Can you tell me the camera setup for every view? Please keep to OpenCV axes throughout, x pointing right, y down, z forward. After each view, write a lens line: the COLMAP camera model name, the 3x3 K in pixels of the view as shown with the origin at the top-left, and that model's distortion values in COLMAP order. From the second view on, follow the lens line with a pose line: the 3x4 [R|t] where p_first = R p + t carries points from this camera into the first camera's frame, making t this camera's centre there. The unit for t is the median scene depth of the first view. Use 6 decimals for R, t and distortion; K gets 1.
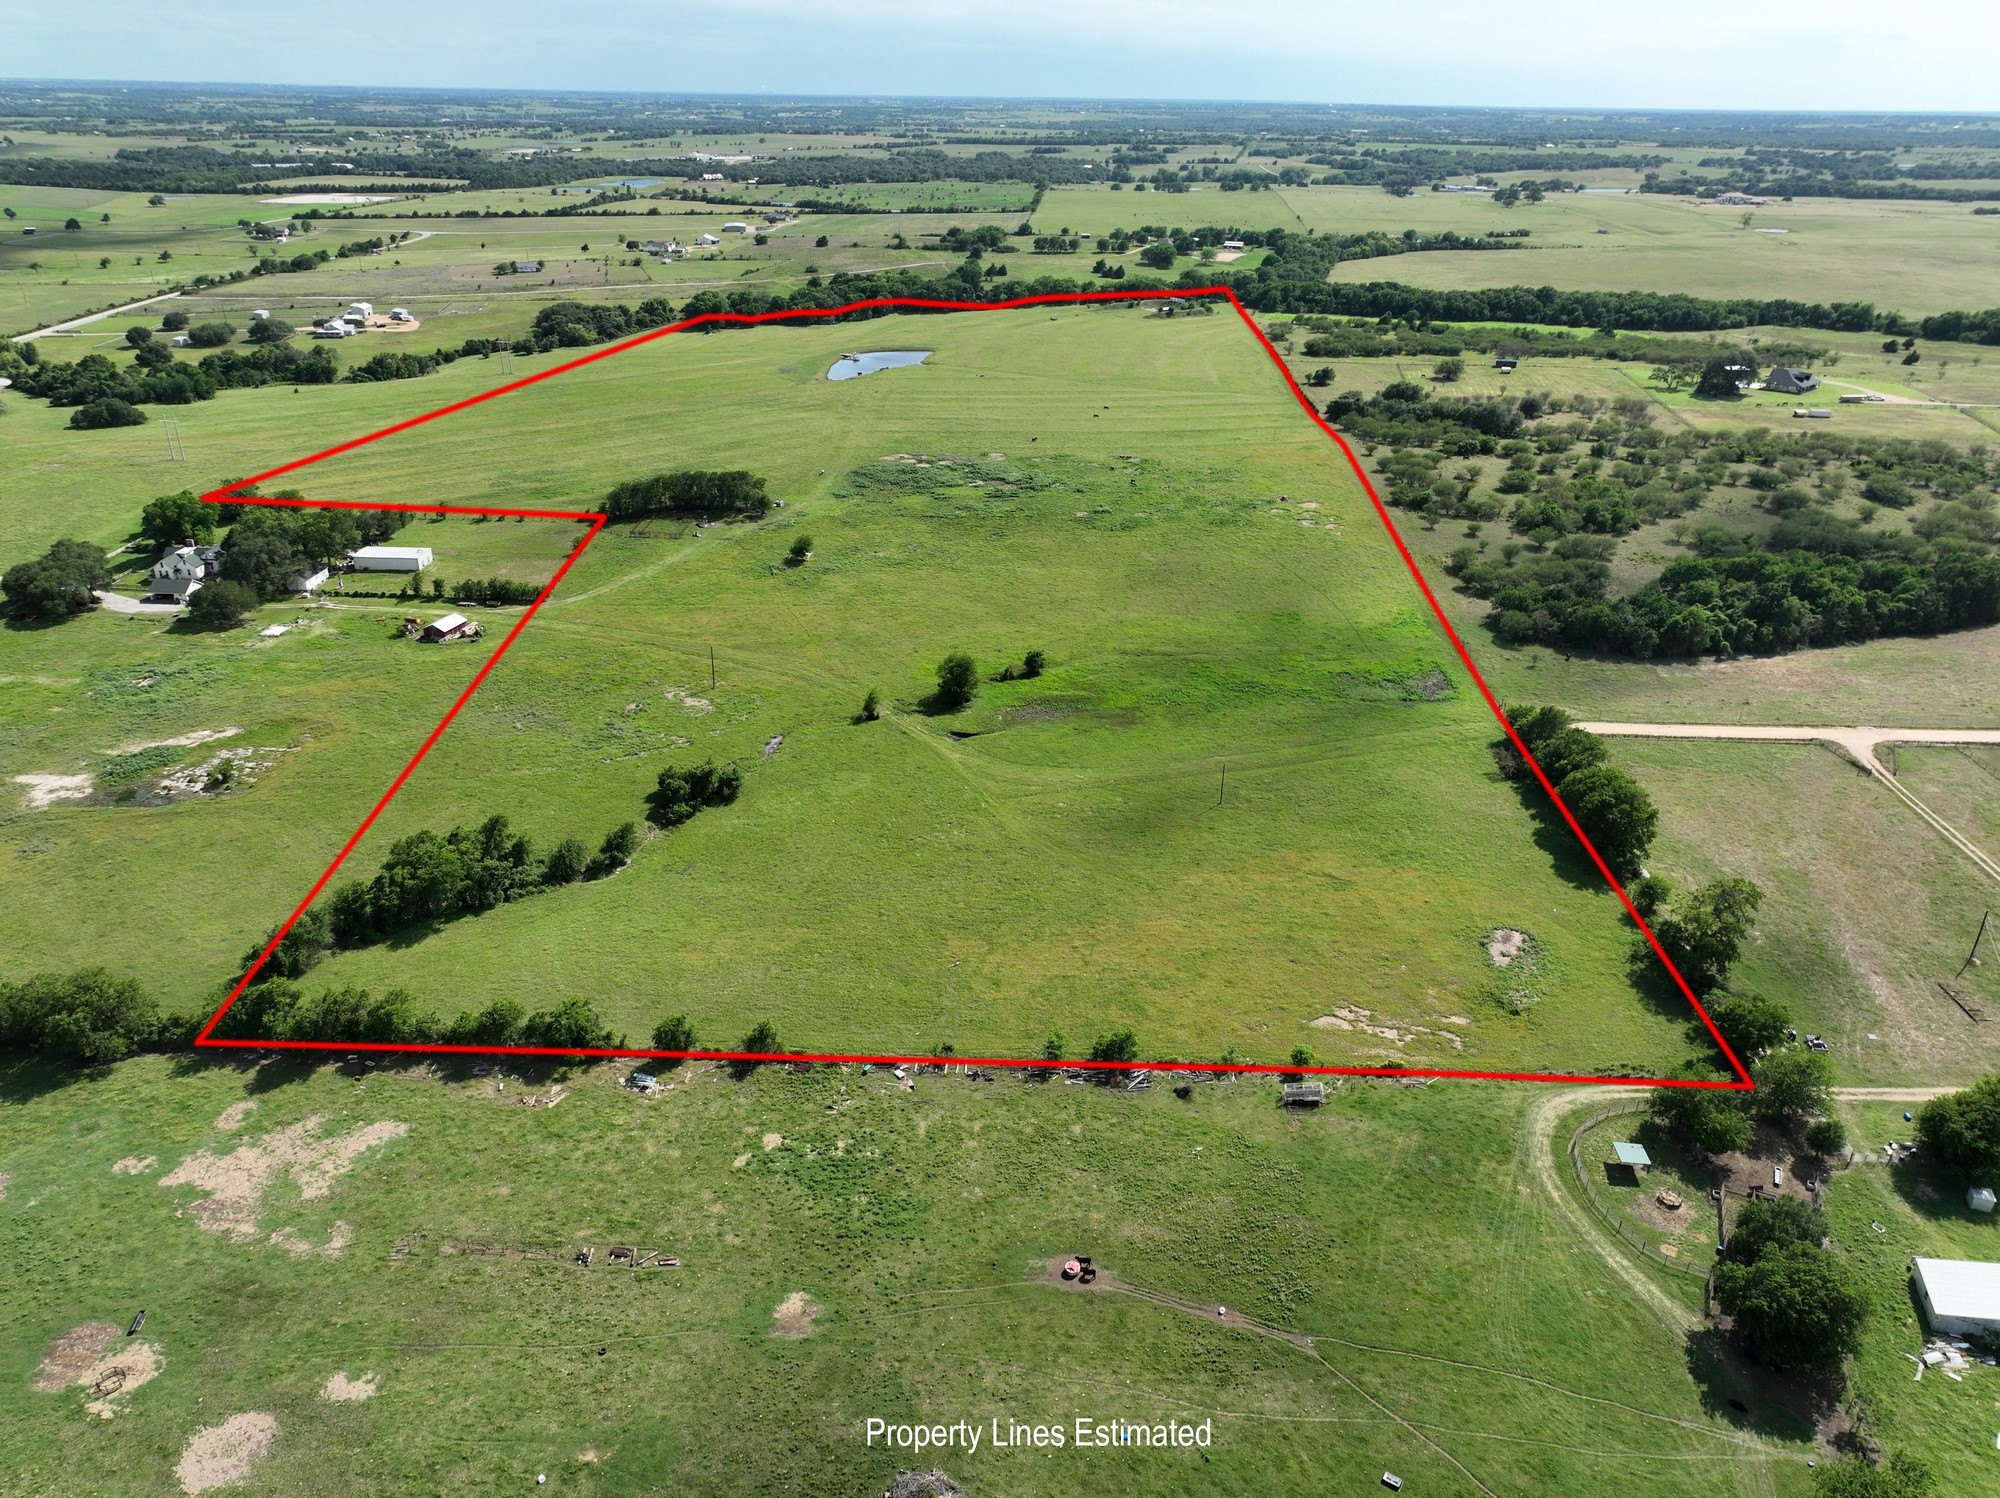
lens RADIAL K [[1384.4, 0, 1000.0], [0, 1384.4, 749.0], [0, 0, 1]] dist [-0.003421, 0.019057]
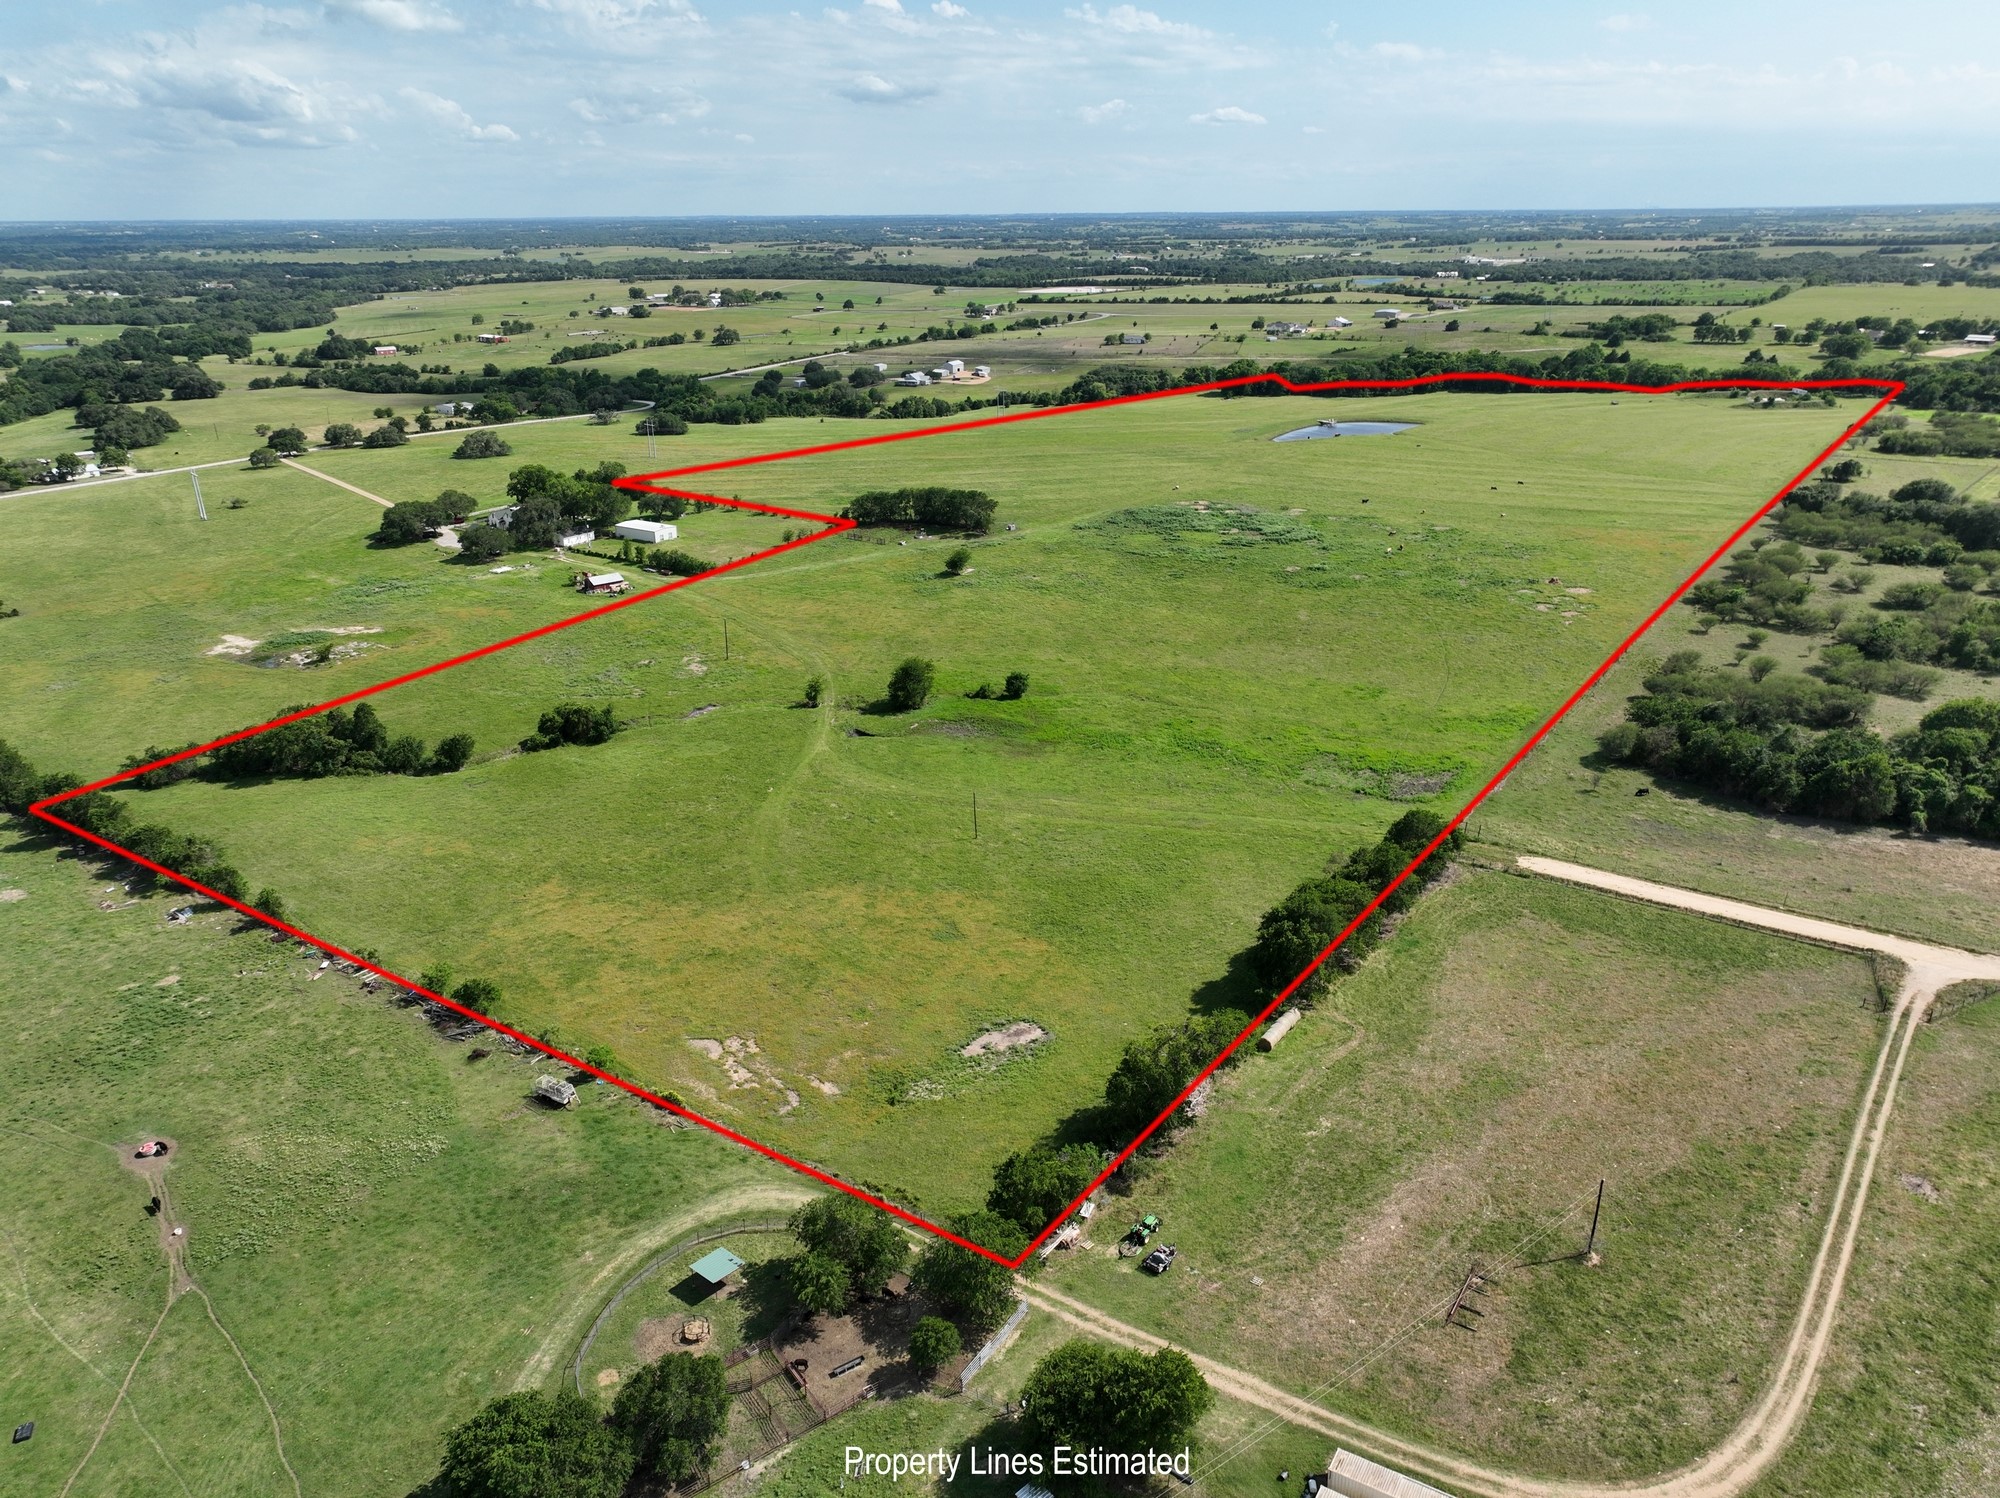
lens RADIAL K [[1384.4, 0, 1000.0], [0, 1384.4, 749.0], [0, 0, 1]] dist [-0.003421, 0.019057]
pose [[0.850314, 0.171928, -0.497401, 0.240397], [-0.207116, 0.978186, -0.015955, -0.001989], [0.483808, 0.116586, 0.867374, 0.098783]]
